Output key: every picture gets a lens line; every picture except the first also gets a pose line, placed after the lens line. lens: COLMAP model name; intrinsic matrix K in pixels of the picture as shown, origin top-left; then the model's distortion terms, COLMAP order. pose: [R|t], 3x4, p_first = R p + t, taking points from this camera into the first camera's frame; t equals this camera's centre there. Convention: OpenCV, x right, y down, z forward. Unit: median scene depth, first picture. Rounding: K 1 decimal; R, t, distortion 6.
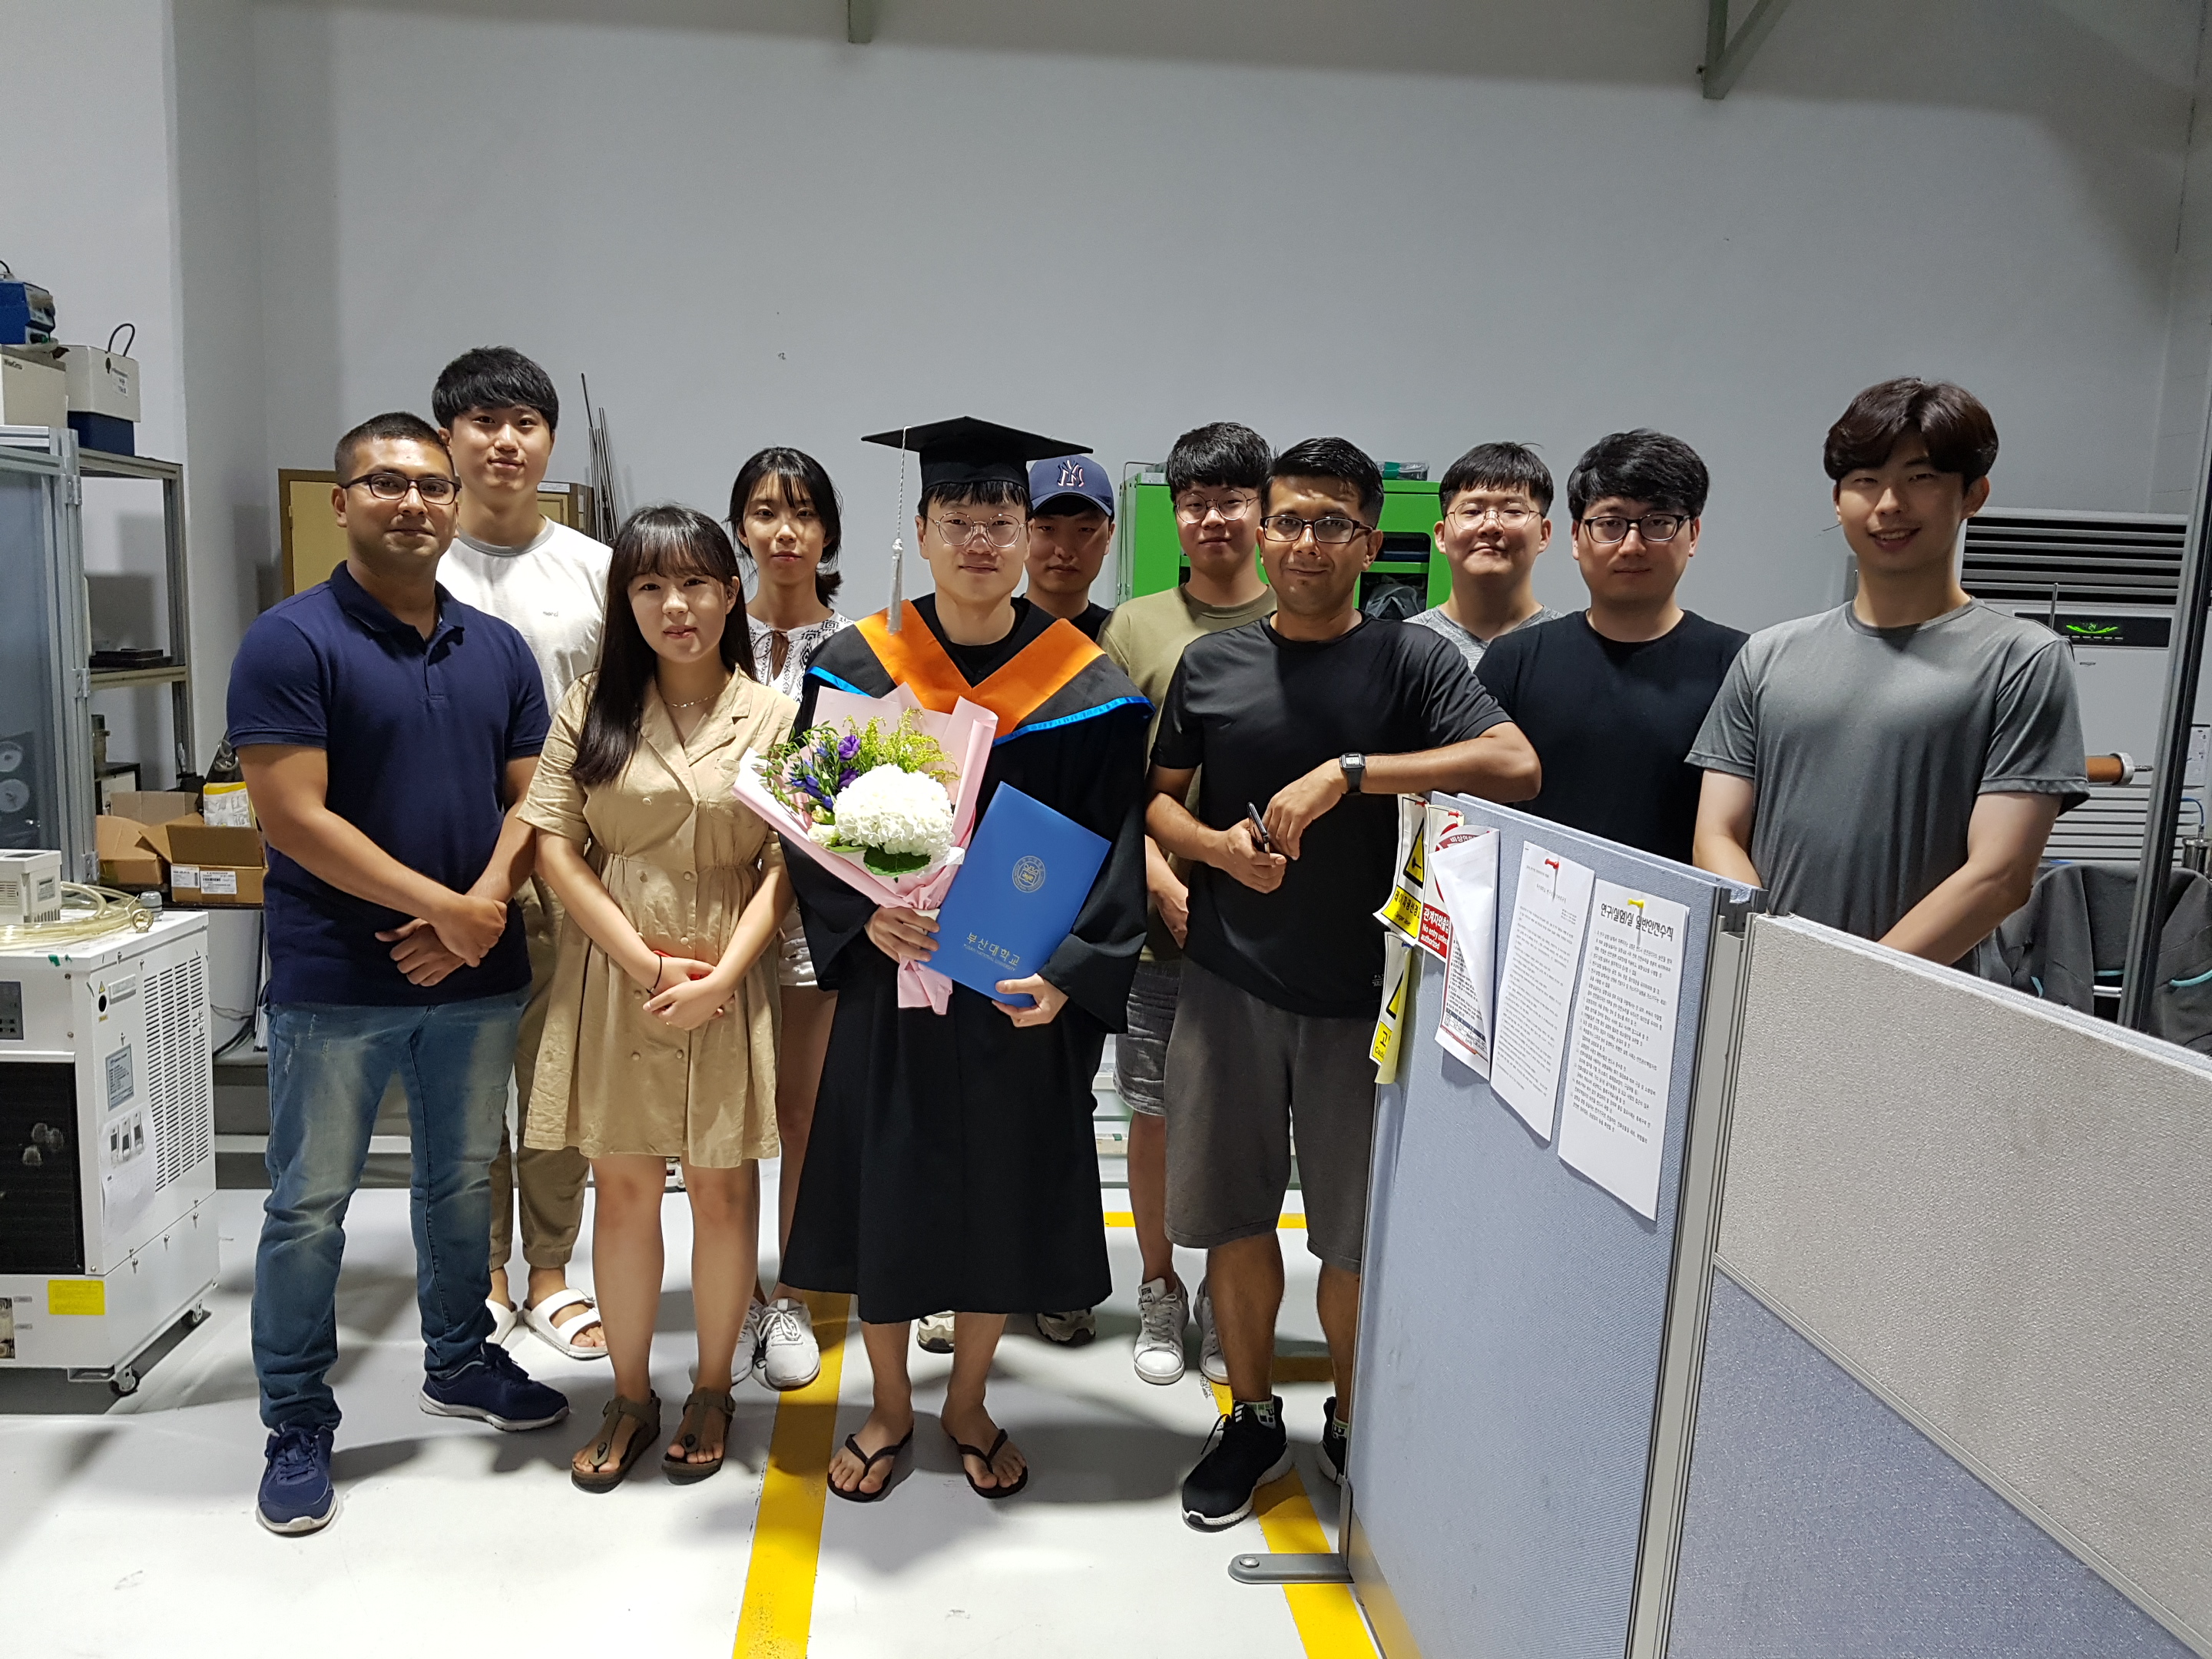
lens RADIAL K [[1666.7, 0, 1106.0], [0, 1666.7, 829.5], [0, 0, 1]] dist [0.112701, -0.162824]
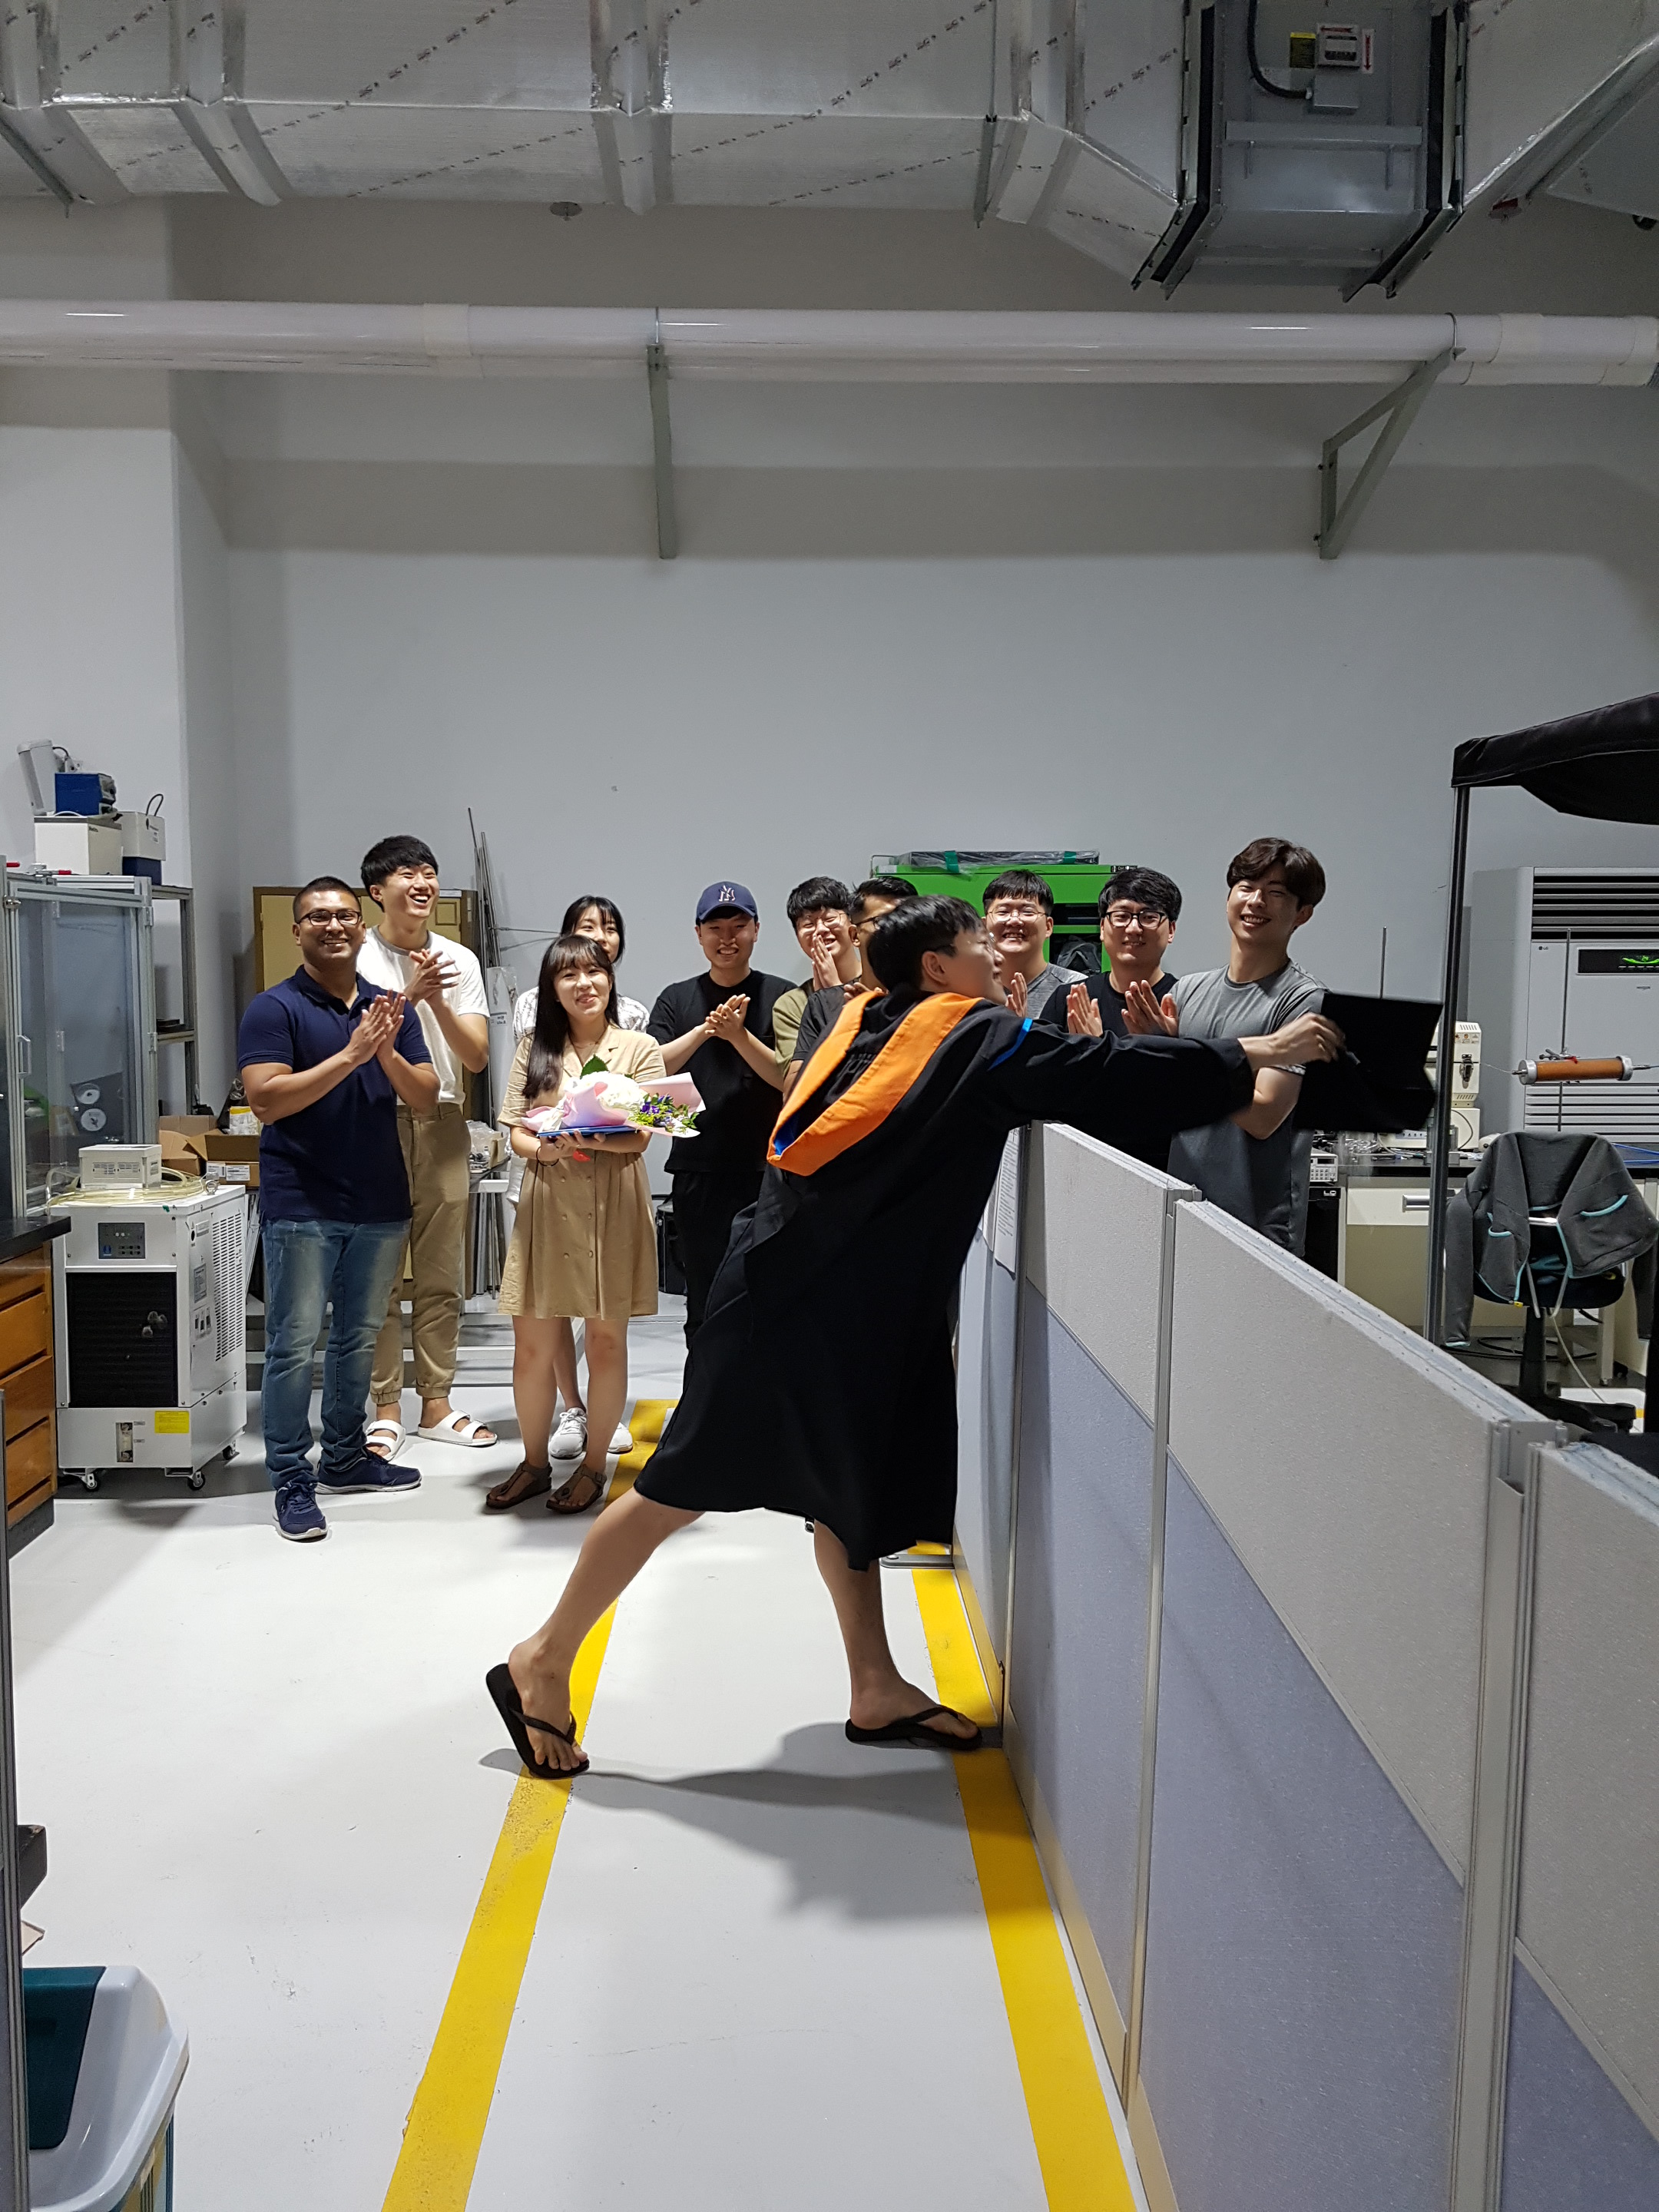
lens RADIAL K [[1669.5, 0, 838.7], [0, 1669.5, 1069.7], [0, 0, 1]] dist [0.134337, -0.191345]
pose [[0.997020, -0.026007, -0.072622, 0.114144], [0.021364, 0.997721, -0.063999, 0.047122], [0.074120, 0.062257, 0.995304, -0.447159]]
